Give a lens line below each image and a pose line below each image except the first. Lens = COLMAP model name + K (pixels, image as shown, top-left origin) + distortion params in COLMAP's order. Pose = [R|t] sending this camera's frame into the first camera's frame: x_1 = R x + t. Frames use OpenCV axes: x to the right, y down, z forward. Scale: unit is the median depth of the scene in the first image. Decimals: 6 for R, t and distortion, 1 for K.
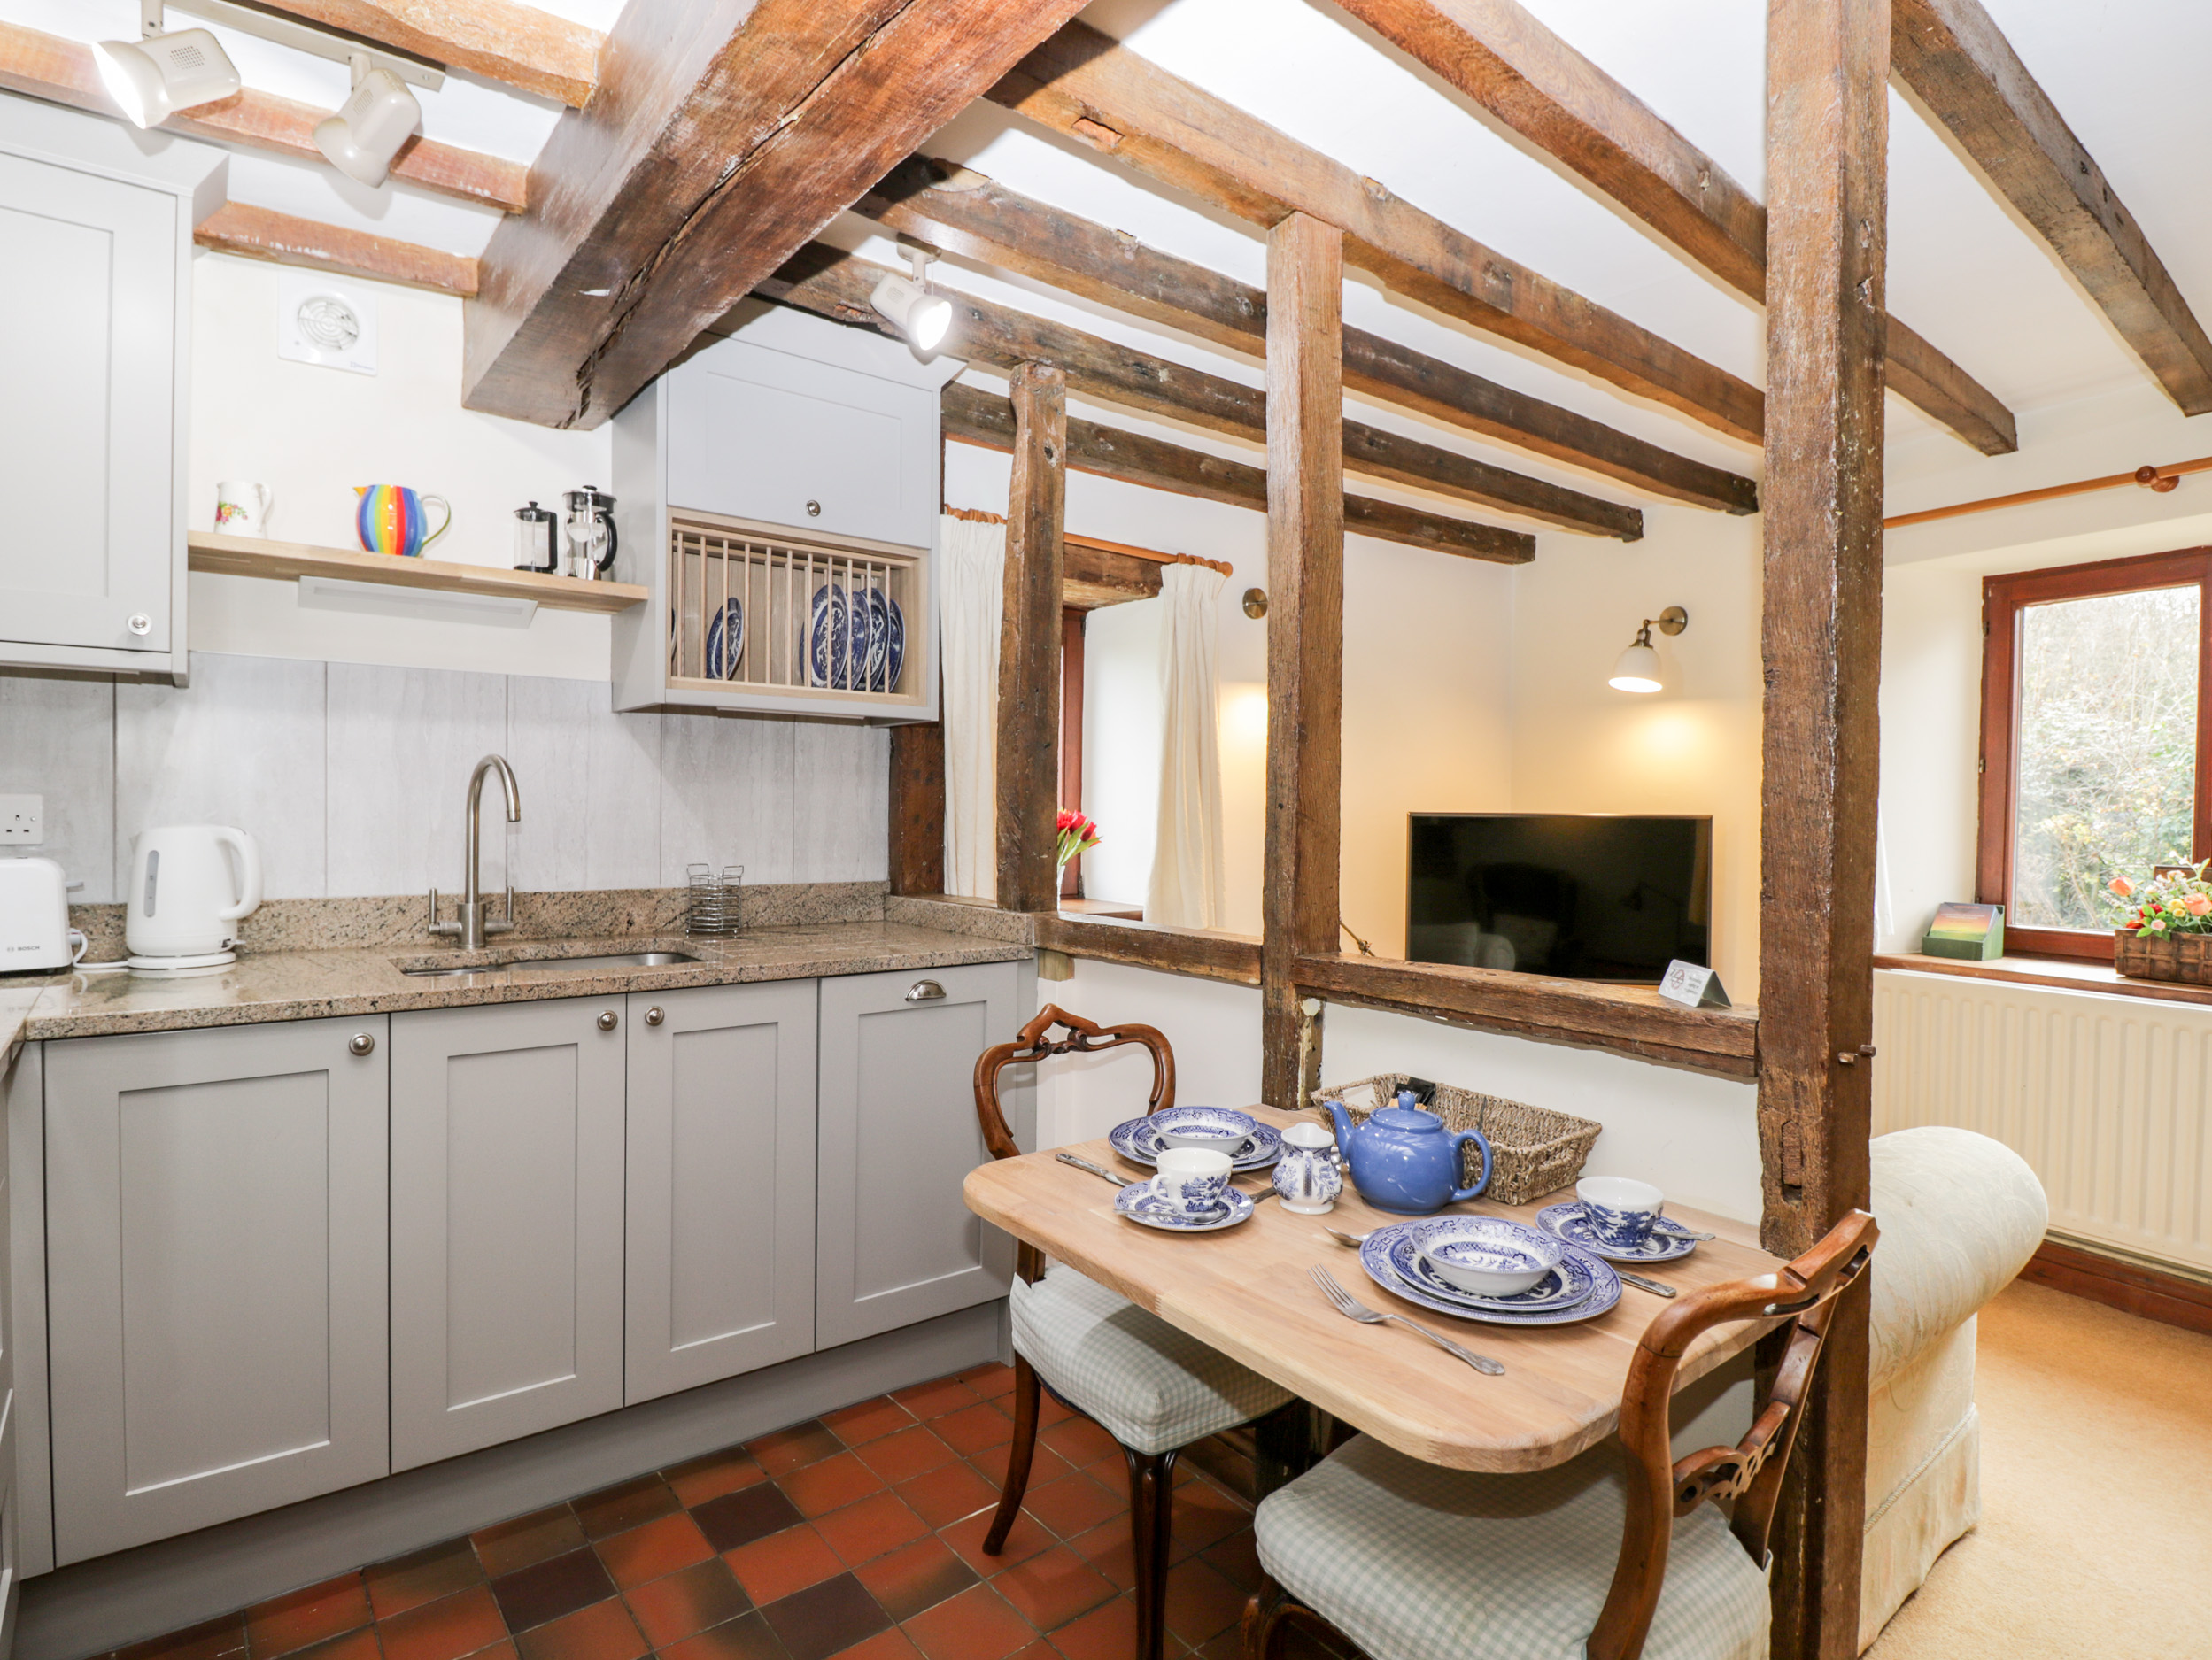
lens RADIAL K [[1159.5, 0, 1097.9], [0, 1159.5, 840.1], [0, 0, 1]] dist [0.000675, -0.012742]
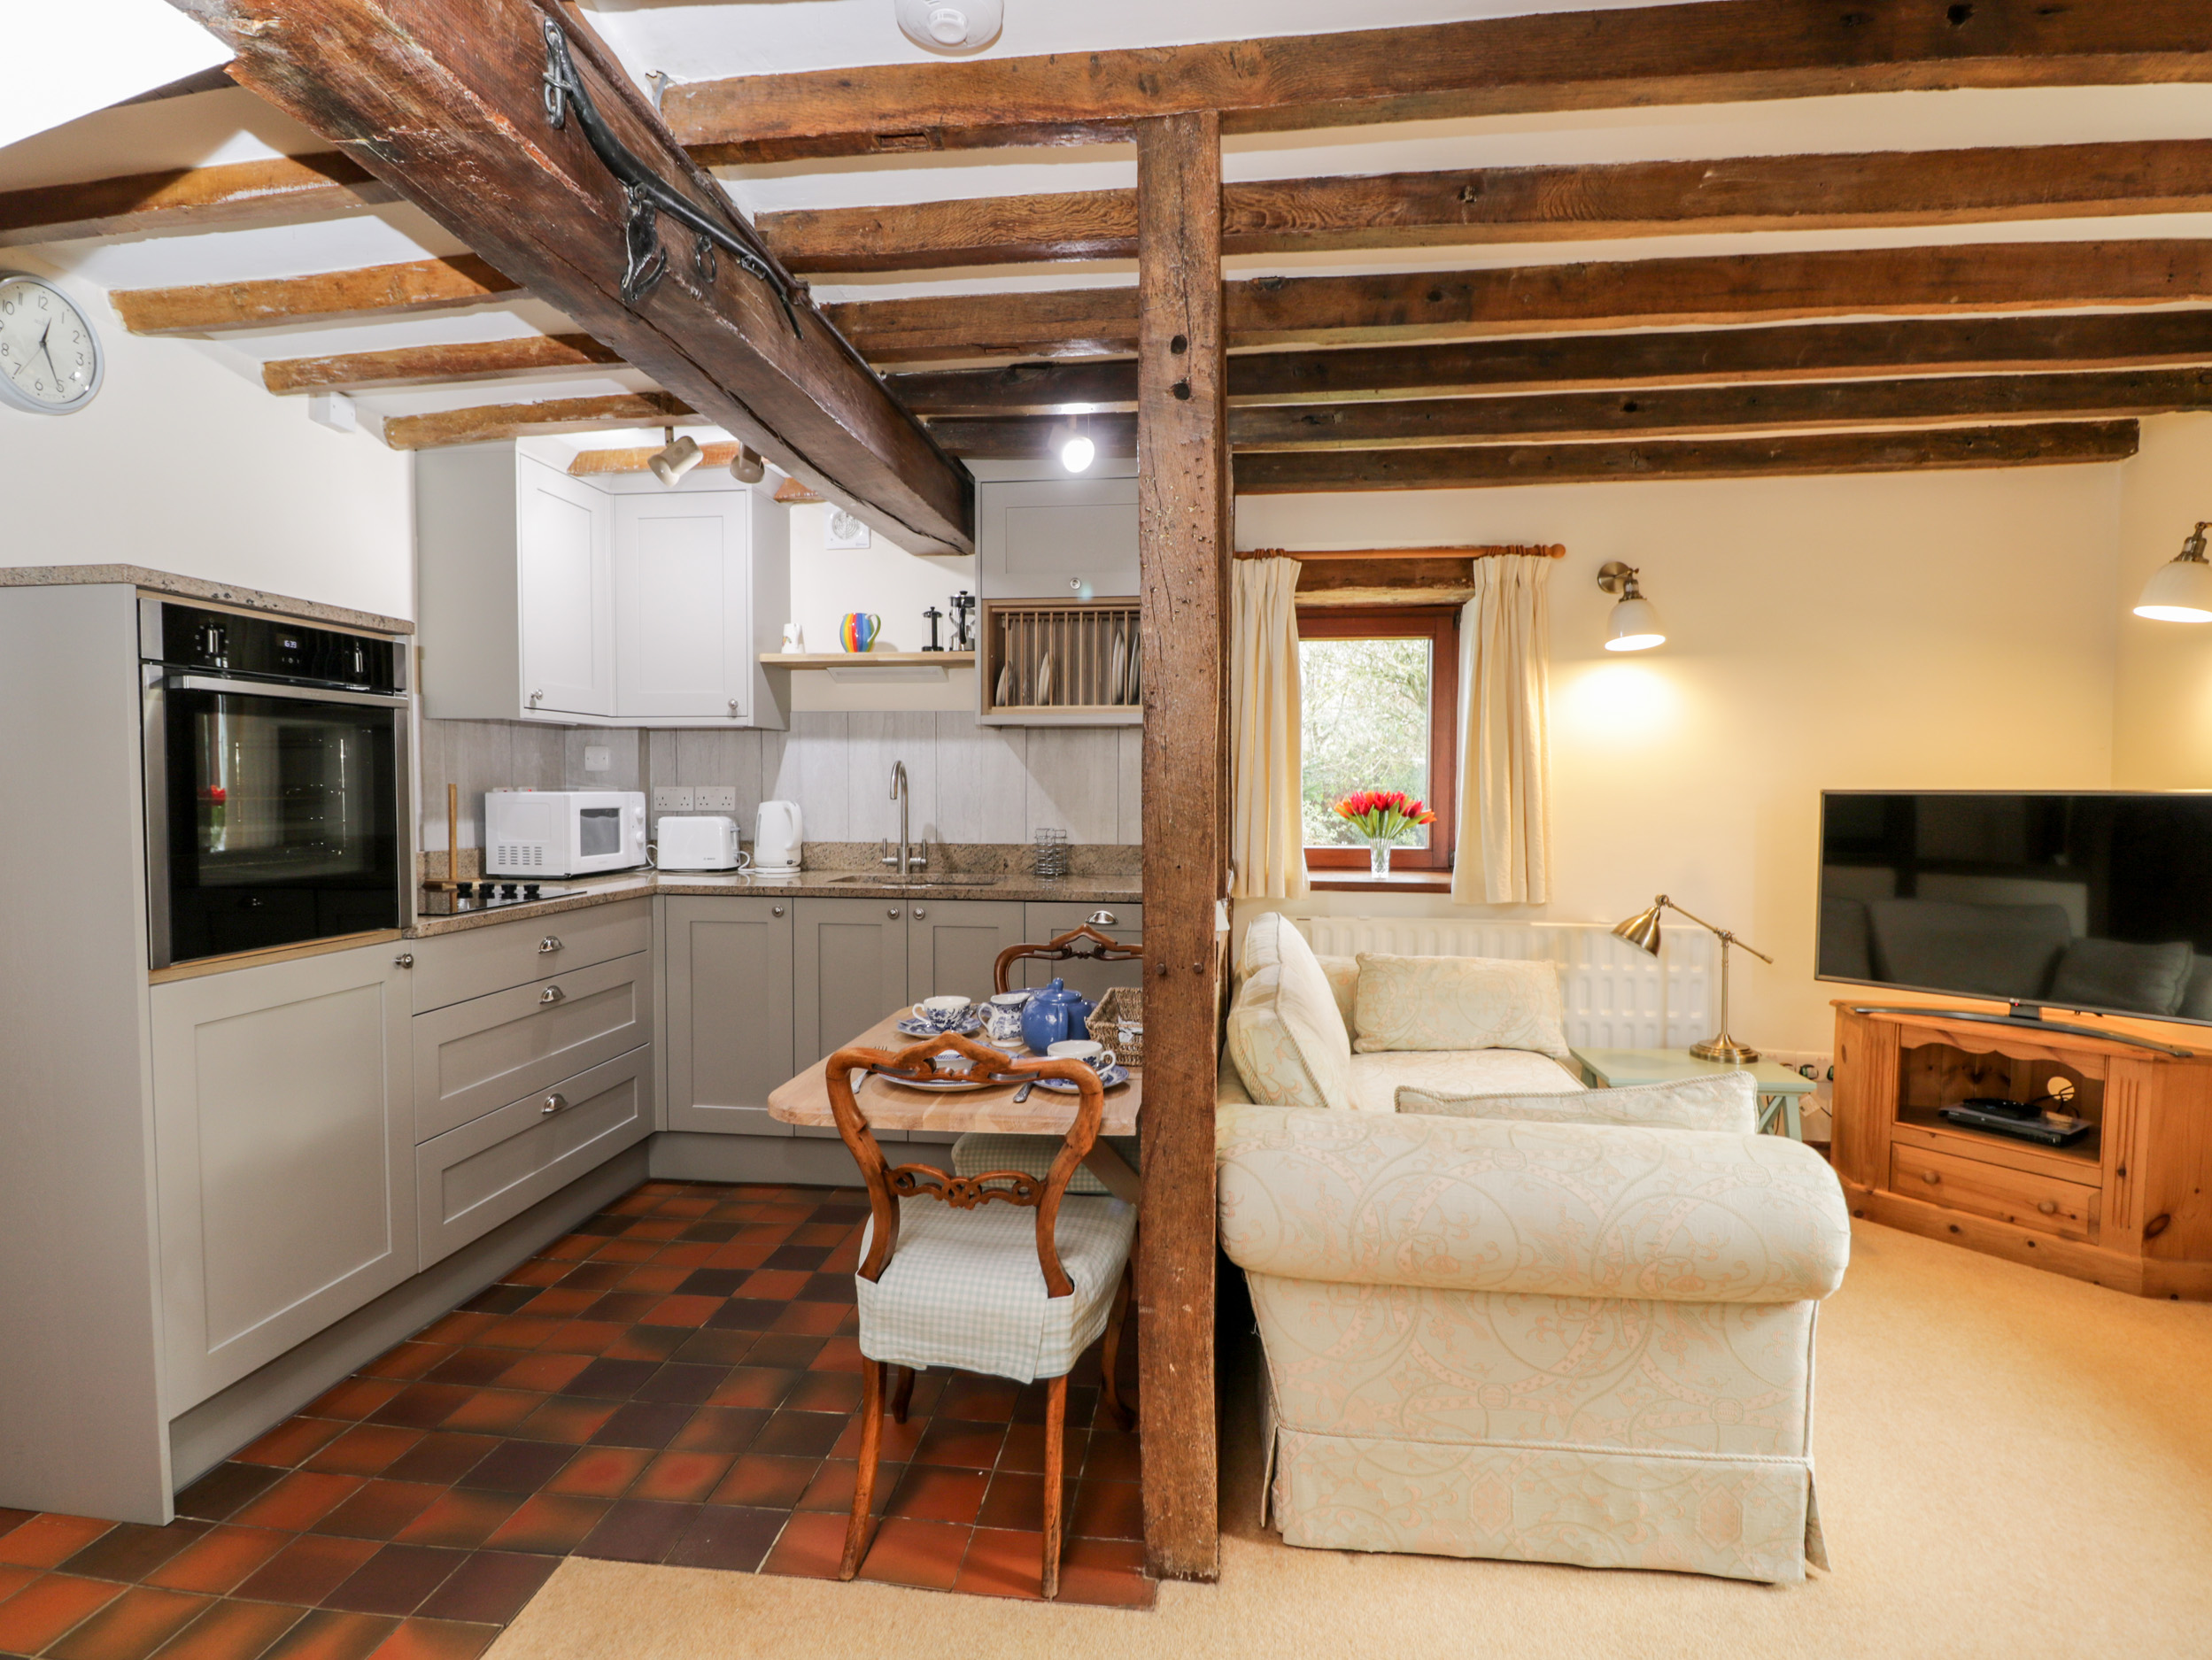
lens RADIAL K [[1159.5, 0, 1099.3], [0, 1159.5, 835.0], [0, 0, 1]] dist [0.000675, -0.012742]
pose [[0.700790, 0.019505, -0.713101, 1.010749], [-0.011045, 0.999803, 0.016493, 0.005057], [0.713282, -0.003682, 0.700867, 0.007069]]
